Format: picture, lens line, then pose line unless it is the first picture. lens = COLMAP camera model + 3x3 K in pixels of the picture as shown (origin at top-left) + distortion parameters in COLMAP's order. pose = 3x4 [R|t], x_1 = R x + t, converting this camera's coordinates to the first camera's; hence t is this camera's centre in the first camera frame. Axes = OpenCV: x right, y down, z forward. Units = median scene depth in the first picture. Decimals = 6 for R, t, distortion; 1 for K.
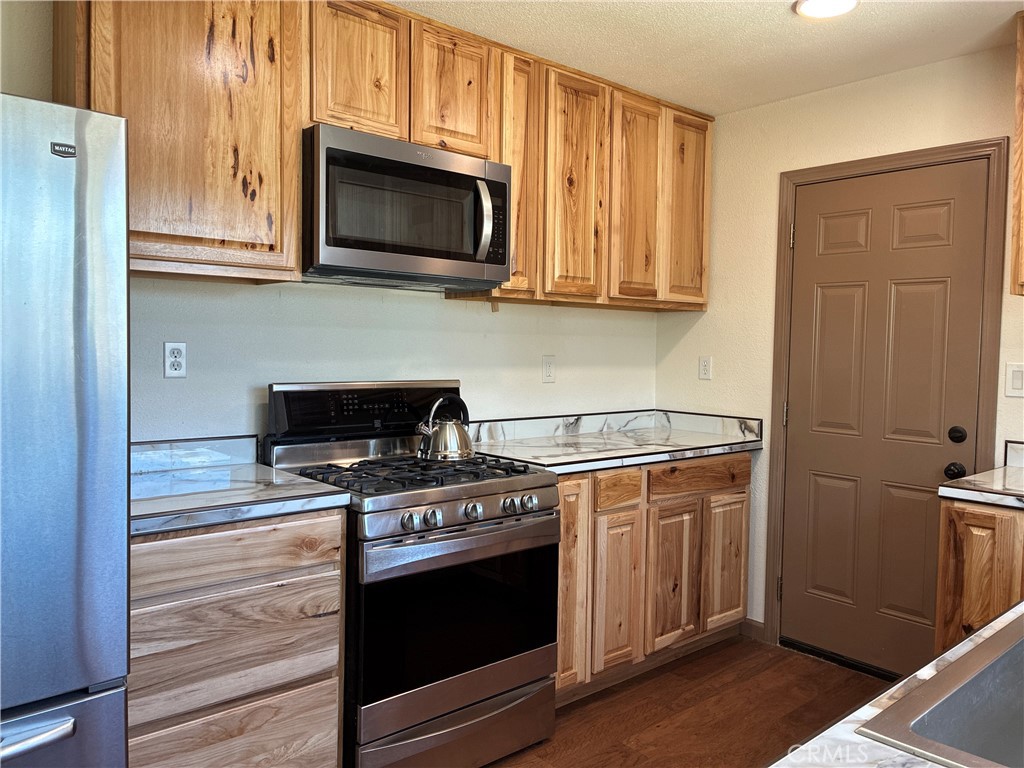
lens RADIAL K [[766.4, 0, 515.2], [0, 766.4, 373.7], [0, 0, 1]] dist [0.045691, -0.062008]
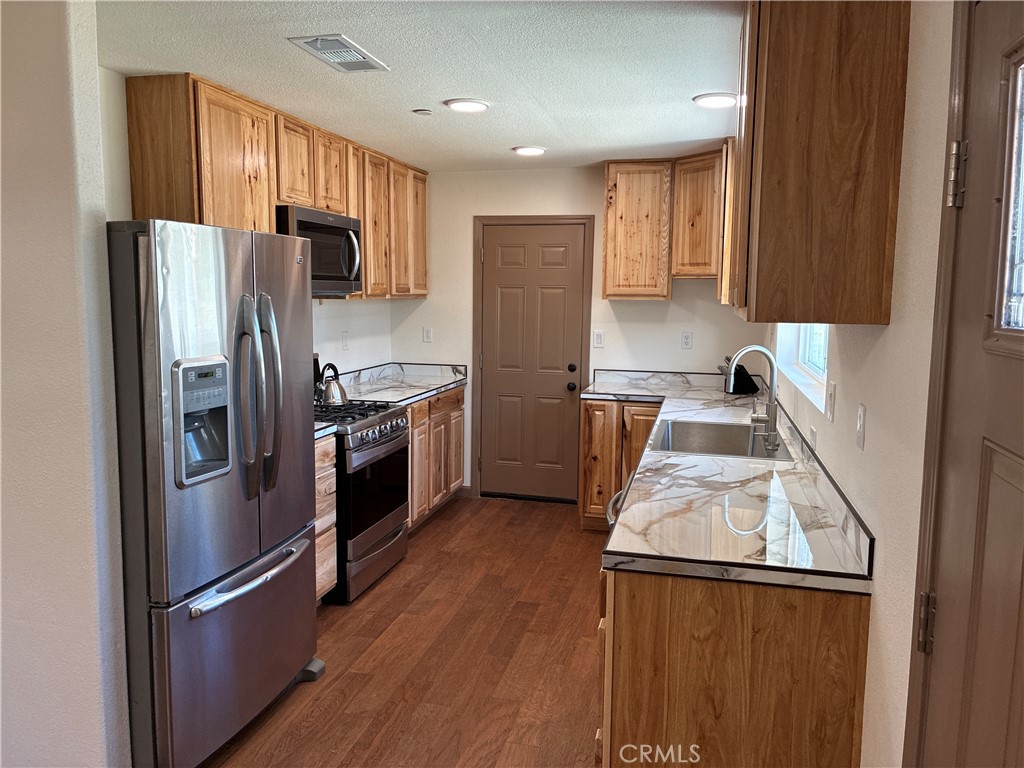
lens RADIAL K [[766.4, 0, 515.2], [0, 766.4, 373.7], [0, 0, 1]] dist [0.045691, -0.062008]
pose [[0.819489, -0.069648, 0.568847, -0.634527], [0.023796, 0.995867, 0.087650, -0.077134], [-0.572601, -0.058292, 0.817759, -0.485298]]
